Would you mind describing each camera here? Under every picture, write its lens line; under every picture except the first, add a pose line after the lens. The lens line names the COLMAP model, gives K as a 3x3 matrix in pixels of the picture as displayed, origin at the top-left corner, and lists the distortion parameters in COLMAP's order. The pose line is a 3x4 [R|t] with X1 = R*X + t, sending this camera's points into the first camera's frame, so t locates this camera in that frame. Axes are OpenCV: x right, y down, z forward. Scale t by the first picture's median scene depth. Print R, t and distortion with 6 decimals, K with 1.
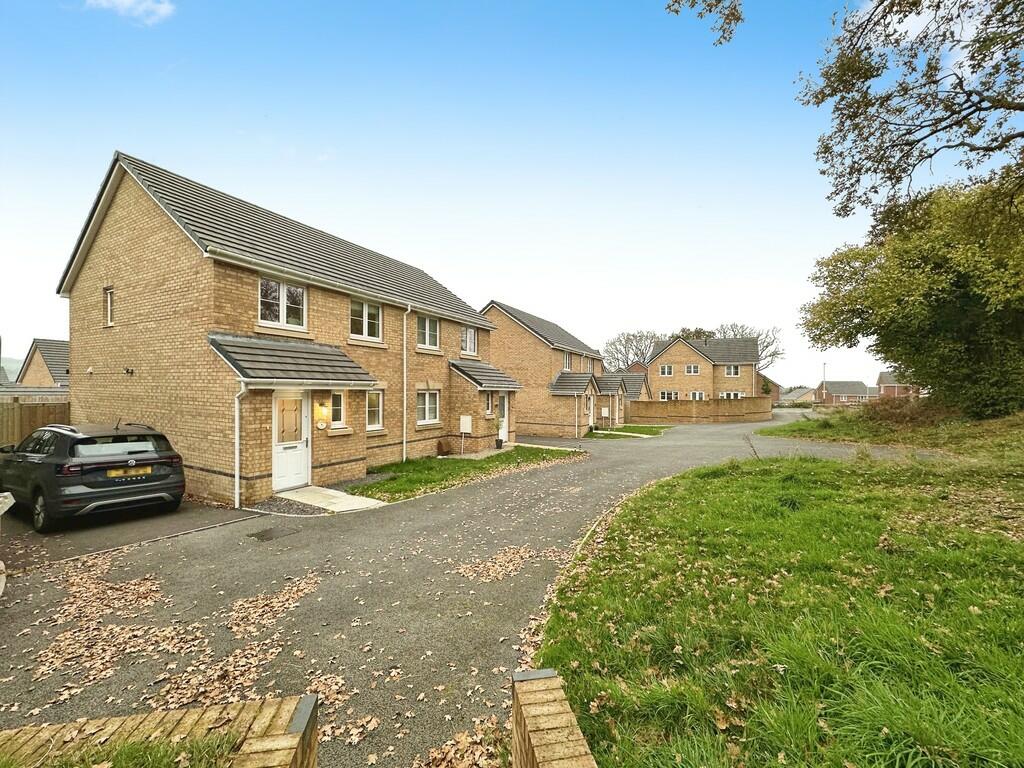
lens RADIAL K [[410.9, 0, 512.0], [0, 410.9, 384.0], [0, 0, 1]] dist [-0.000365, -0.000055]
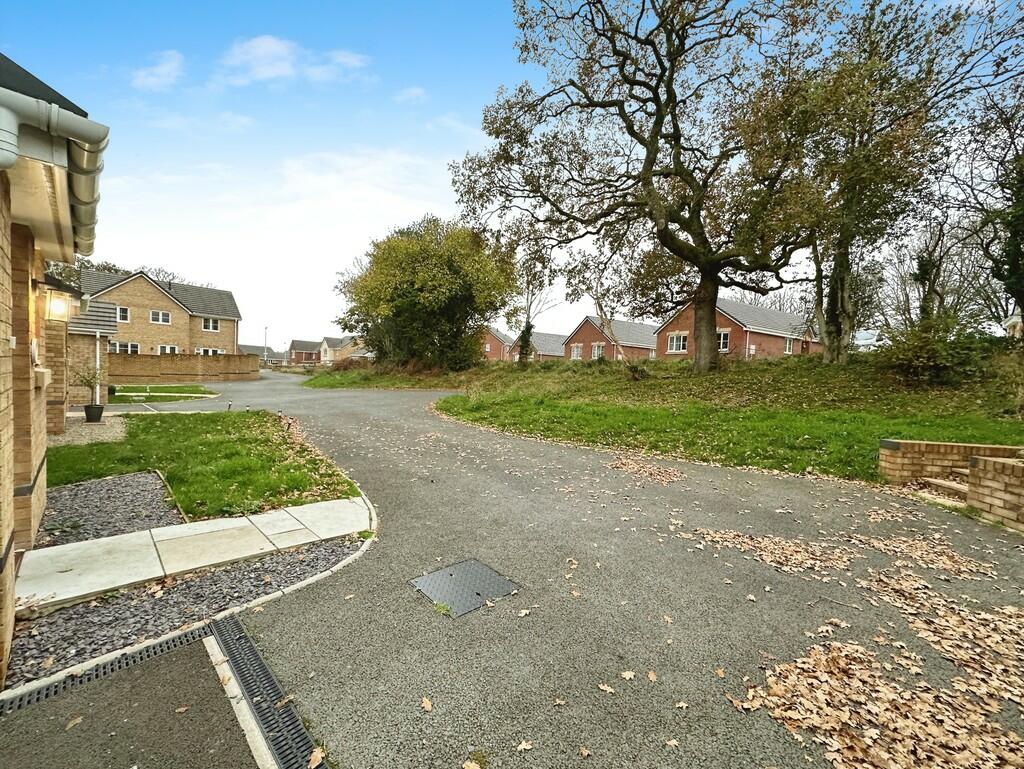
lens RADIAL K [[410.9, 0, 512.0], [0, 410.9, 384.5], [0, 0, 1]] dist [-0.000365, -0.000055]
pose [[0.272944, -0.025960, 0.961680, -0.379277], [-0.059468, 0.997269, 0.043799, 0.051653], [-0.960190, -0.069144, 0.270655, 0.330392]]
